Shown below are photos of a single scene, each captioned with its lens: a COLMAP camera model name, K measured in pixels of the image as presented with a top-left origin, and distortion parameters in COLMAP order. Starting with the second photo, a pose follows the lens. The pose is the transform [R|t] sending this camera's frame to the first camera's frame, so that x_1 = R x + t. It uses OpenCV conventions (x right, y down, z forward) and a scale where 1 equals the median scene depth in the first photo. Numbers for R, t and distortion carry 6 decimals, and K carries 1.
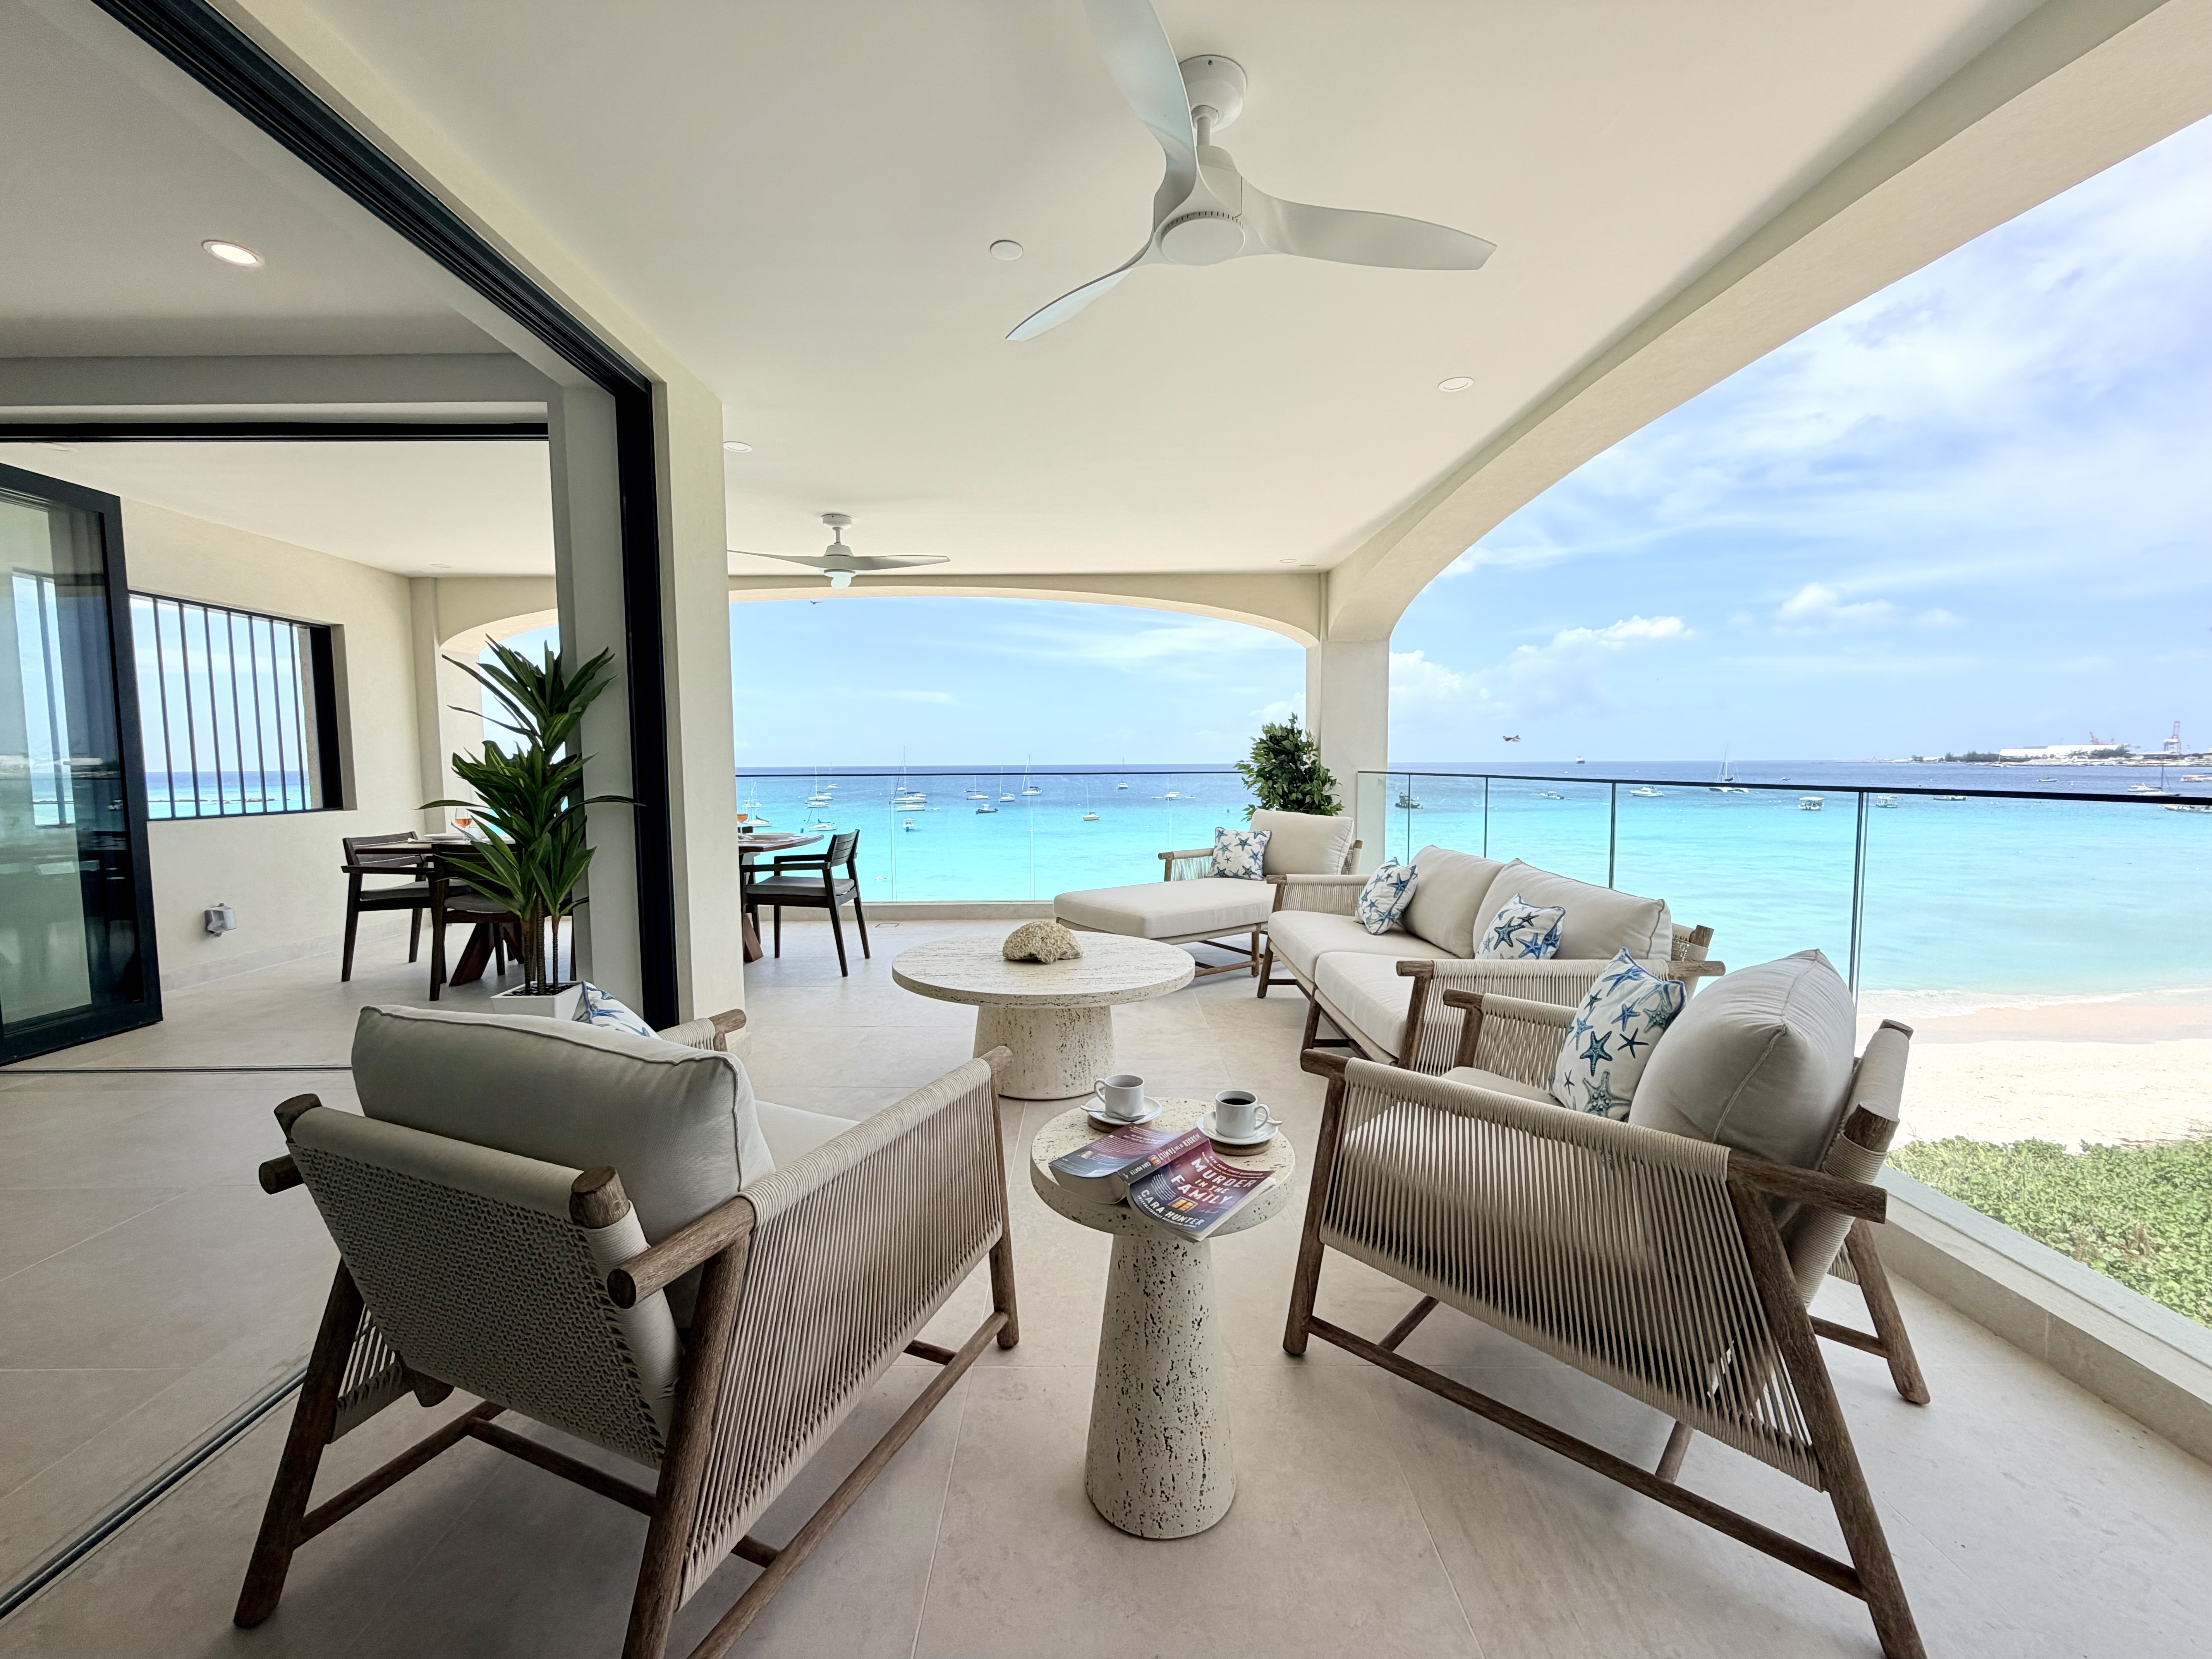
lens RADIAL K [[881.3, 0, 1101.7], [0, 881.3, 827.4], [0, 0, 1]] dist [0.001853, -0.000372]
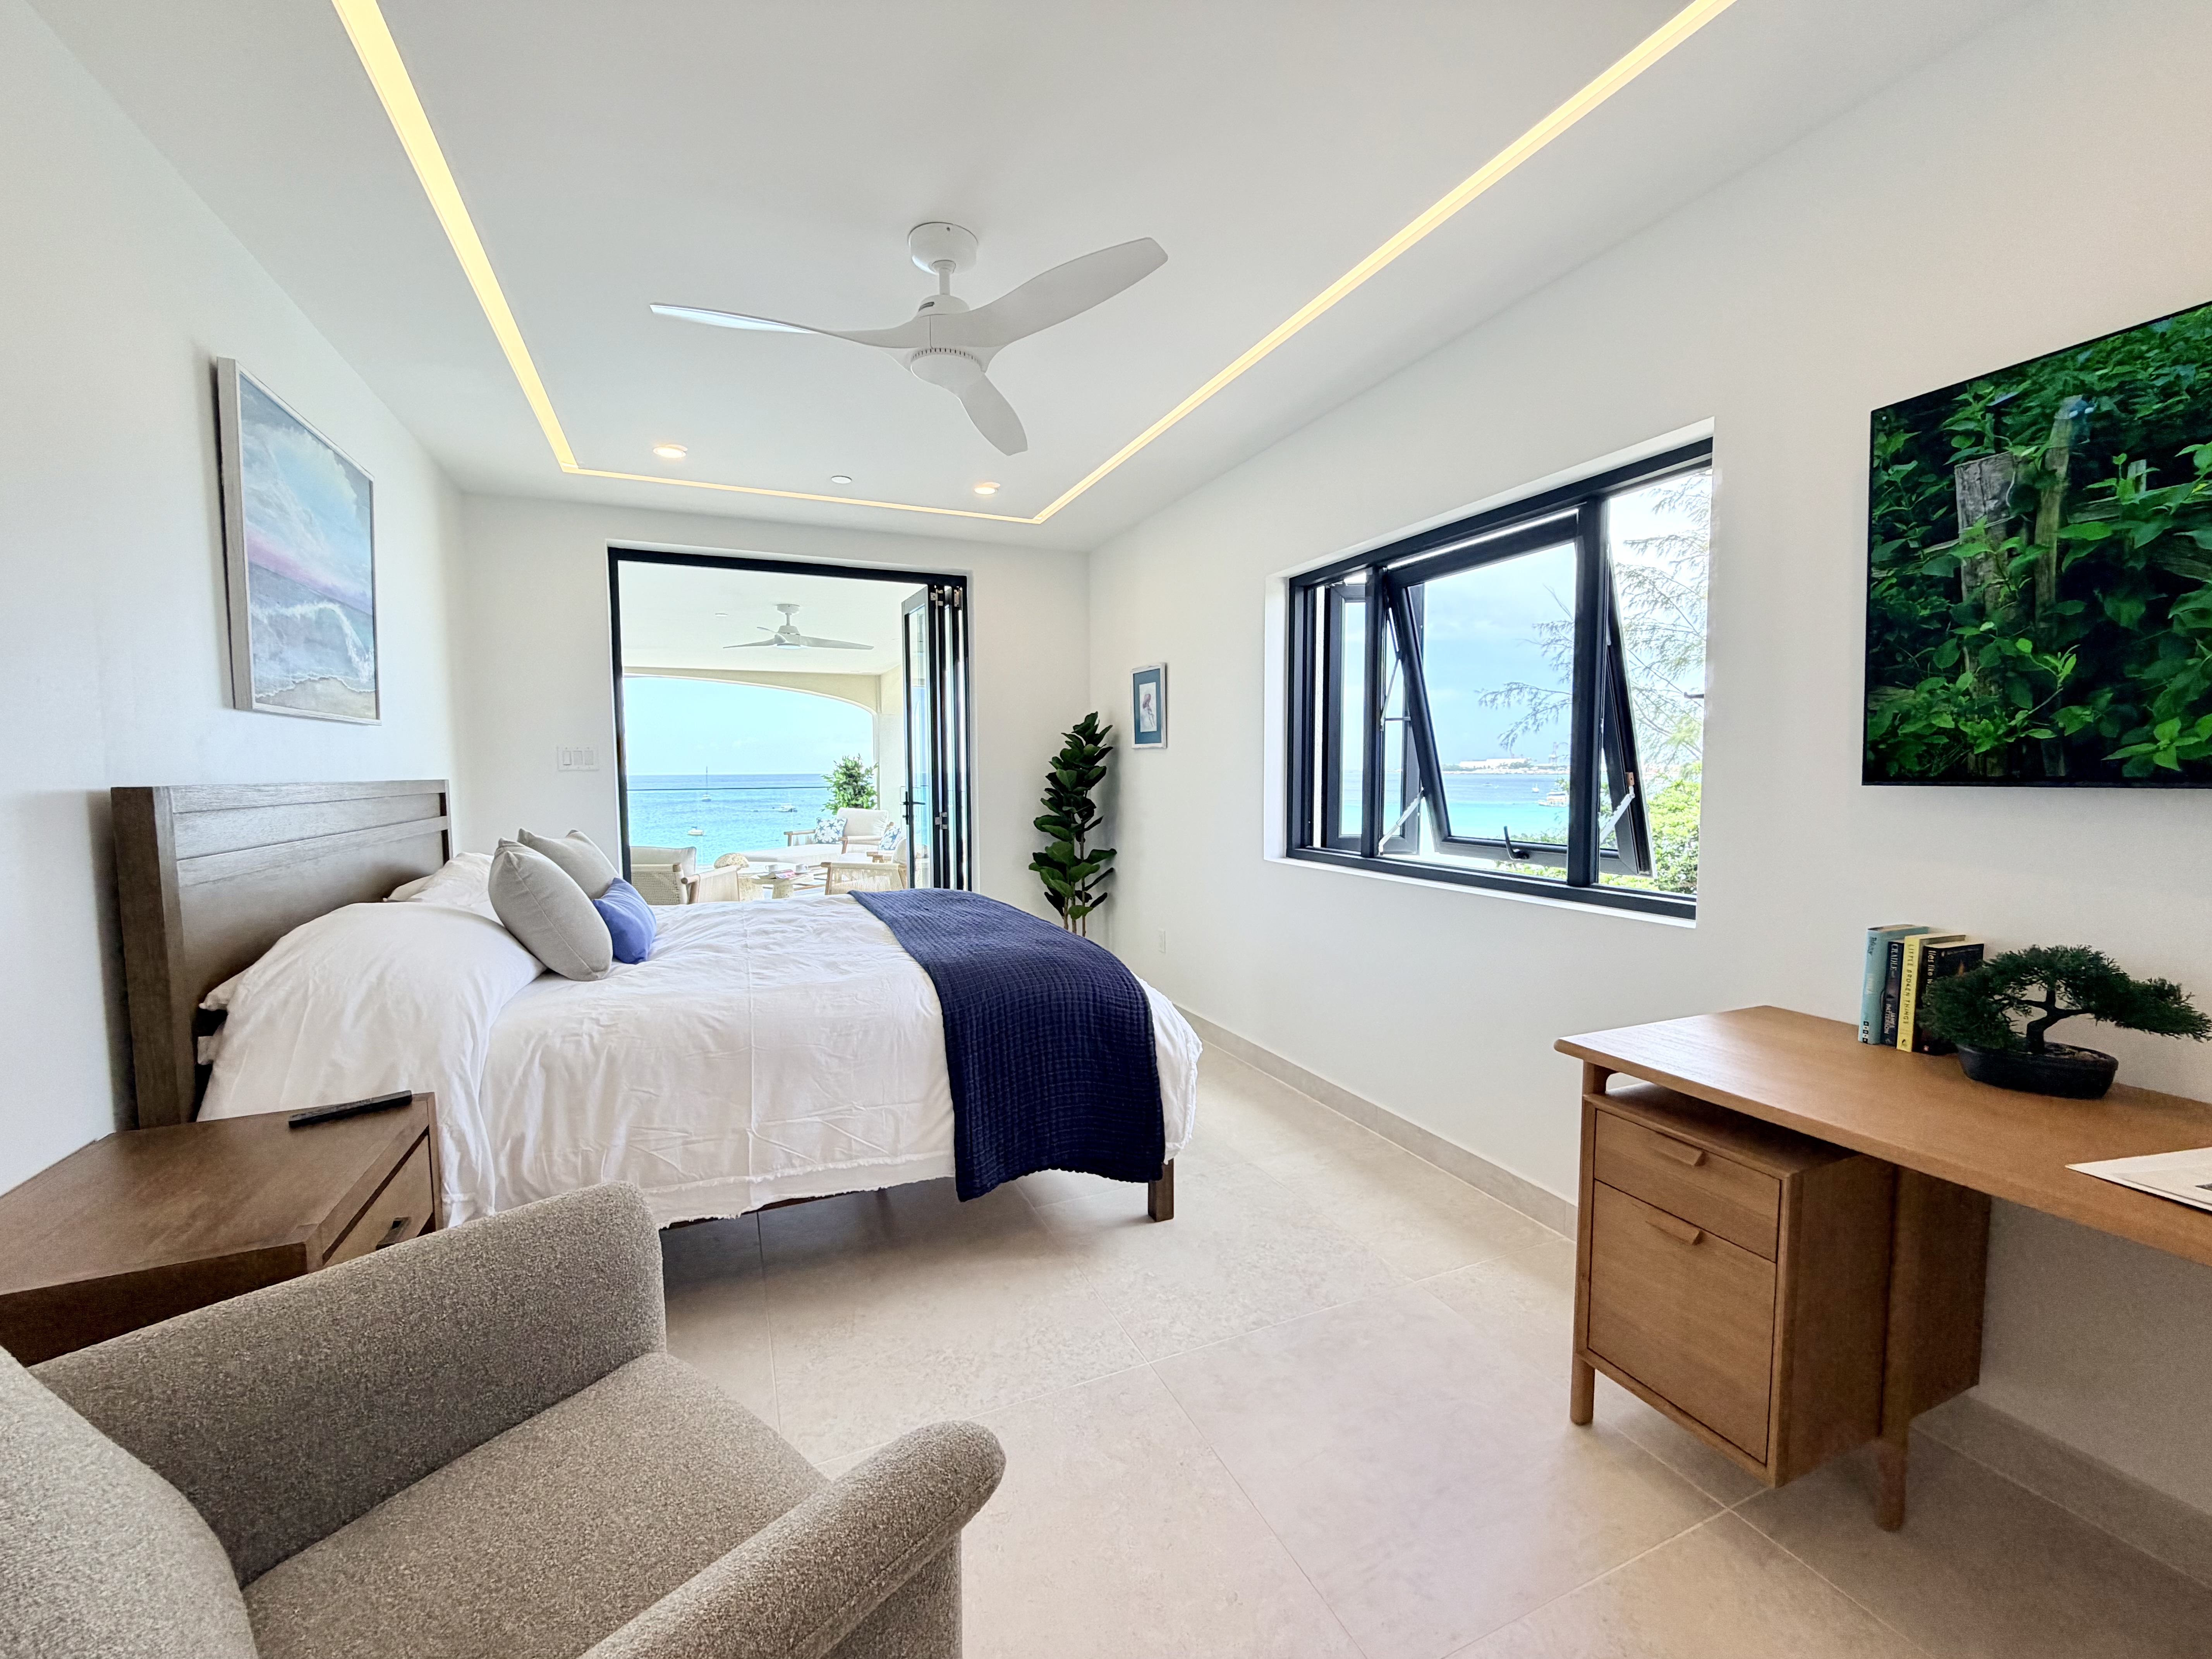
lens RADIAL K [[881.3, 0, 1090.8], [0, 881.3, 823.9], [0, 0, 1]] dist [0.001853, -0.000372]
pose [[0.923094, -0.023282, 0.383868, -0.057942], [0.029004, 0.999538, -0.009123, 0.057235], [-0.383478, 0.019555, 0.923343, -1.105355]]
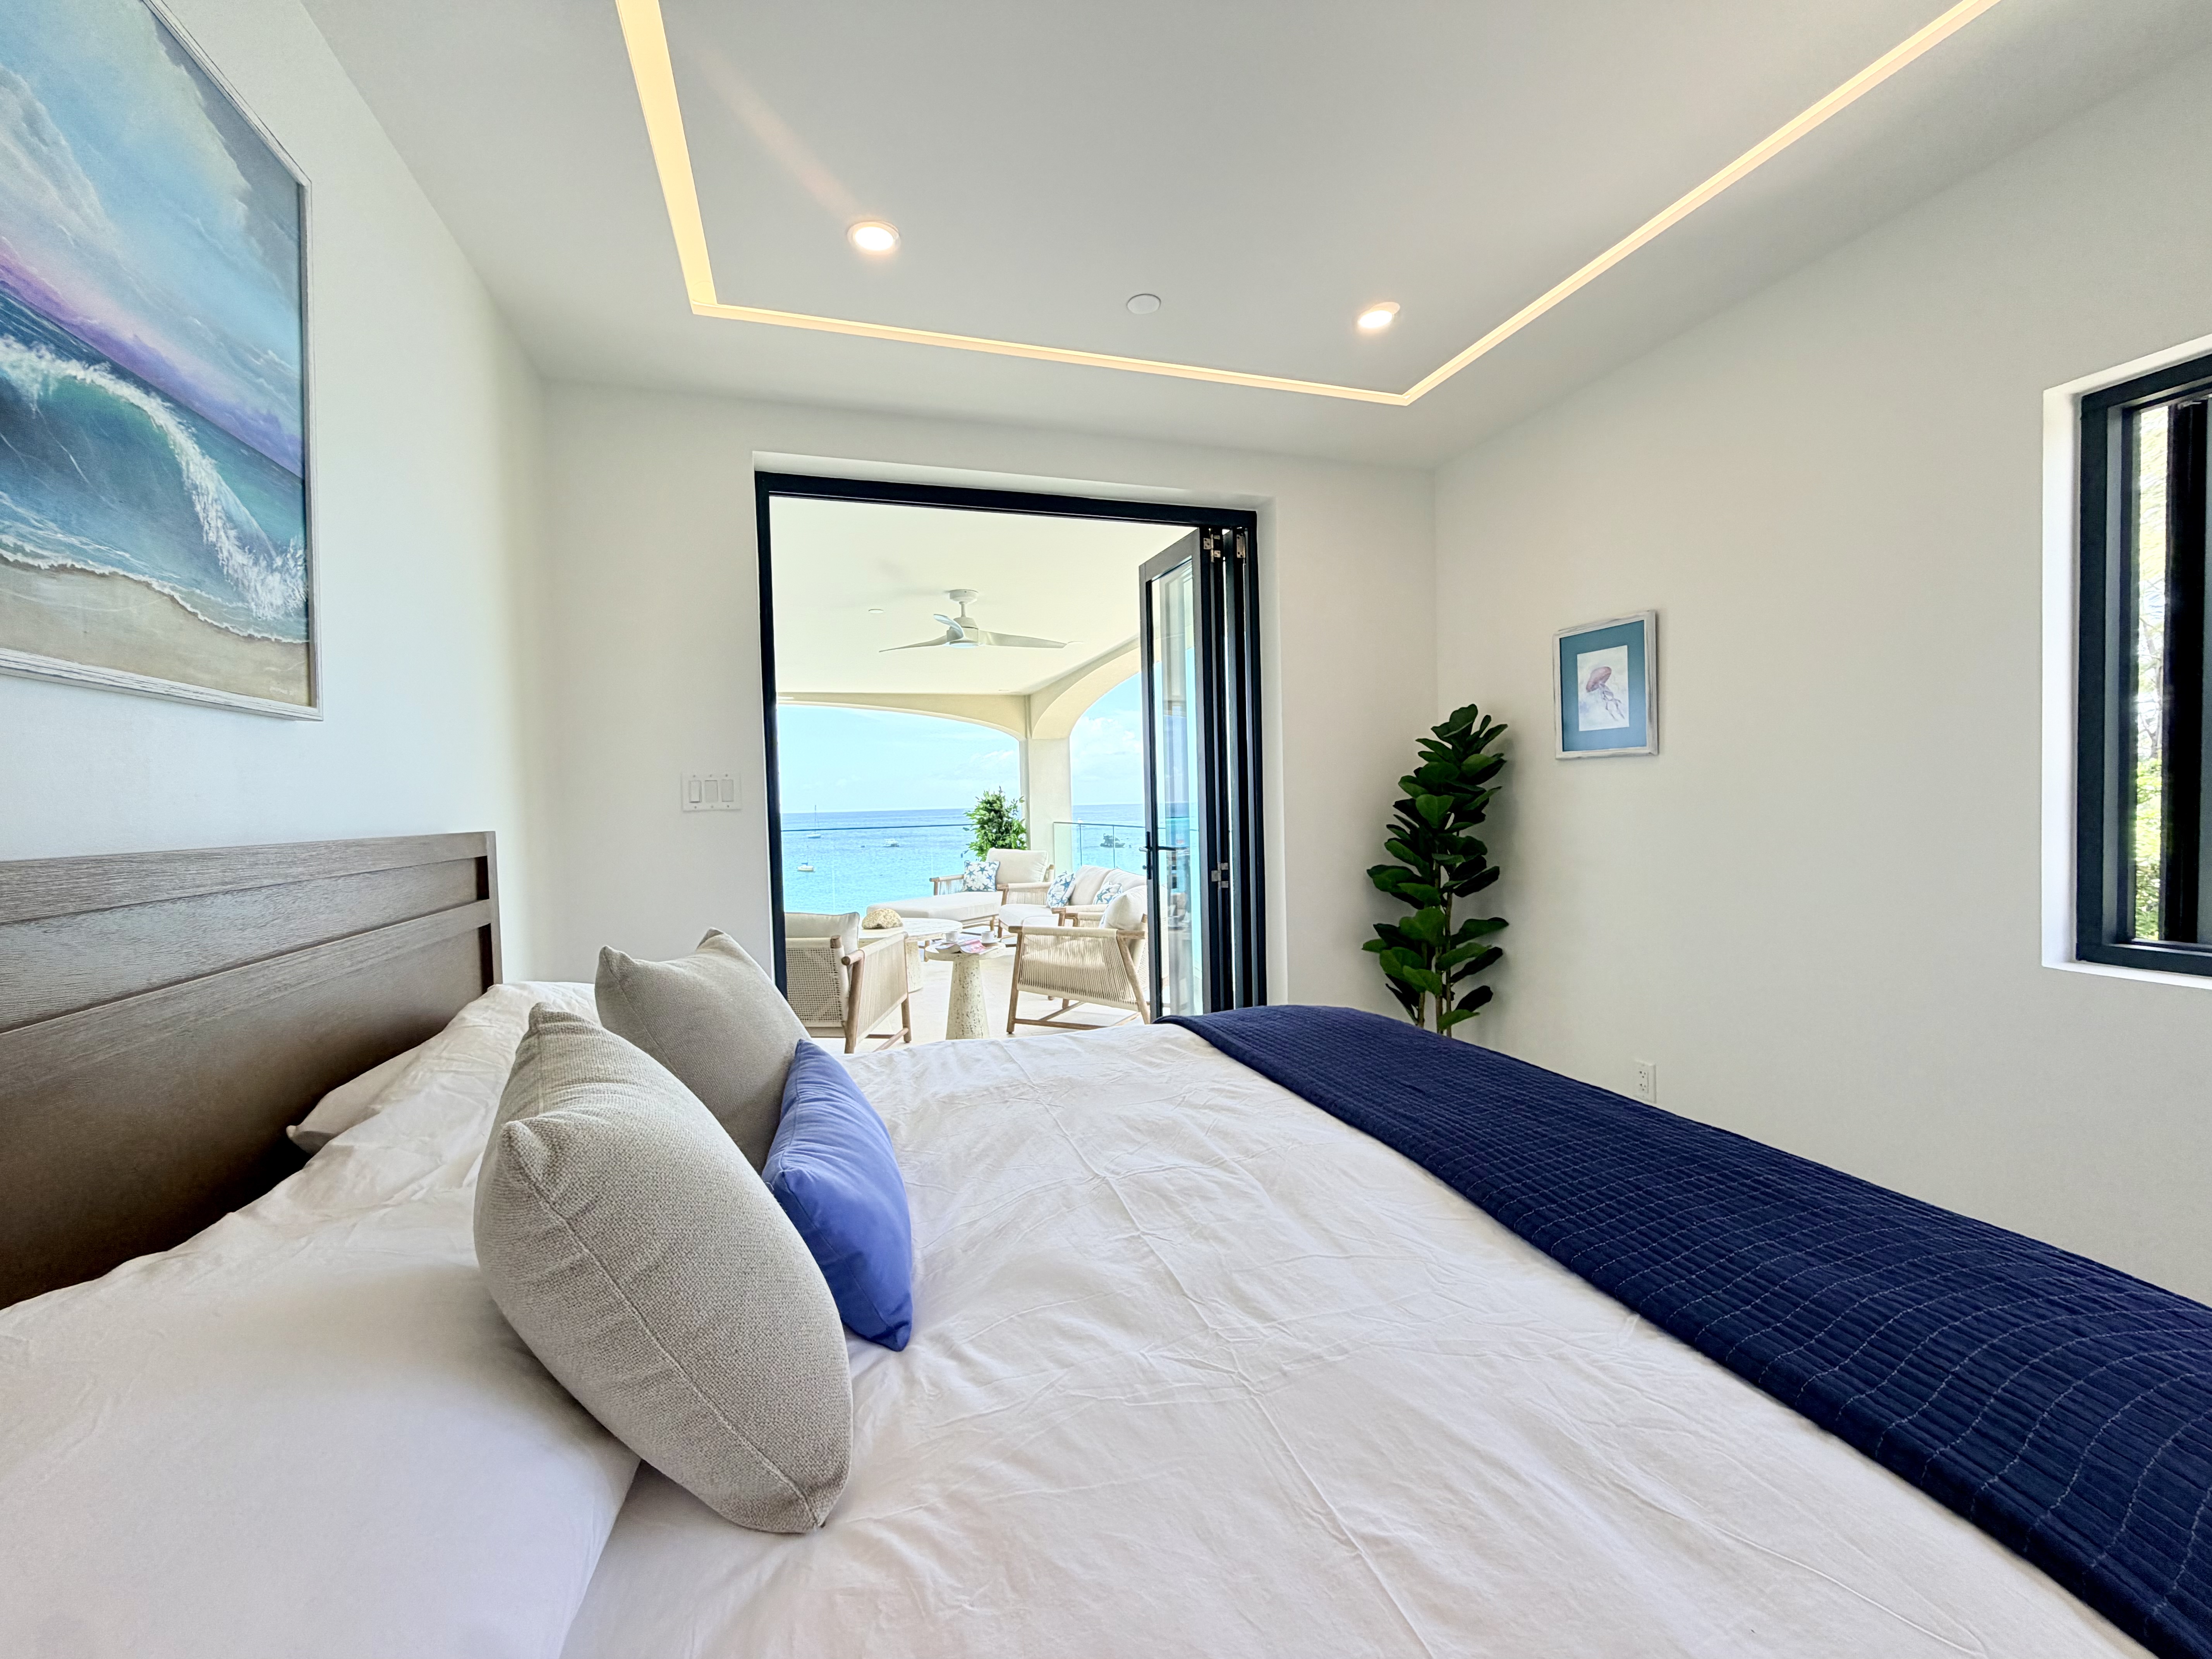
lens RADIAL K [[881.3, 0, 1091.1], [0, 881.3, 823.6], [0, 0, 1]] dist [0.001853, -0.000372]
pose [[0.958205, -0.025552, 0.284941, -0.121837], [0.041346, 0.997915, -0.049551, 0.025934], [-0.283081, 0.059261, 0.957264, -0.691462]]
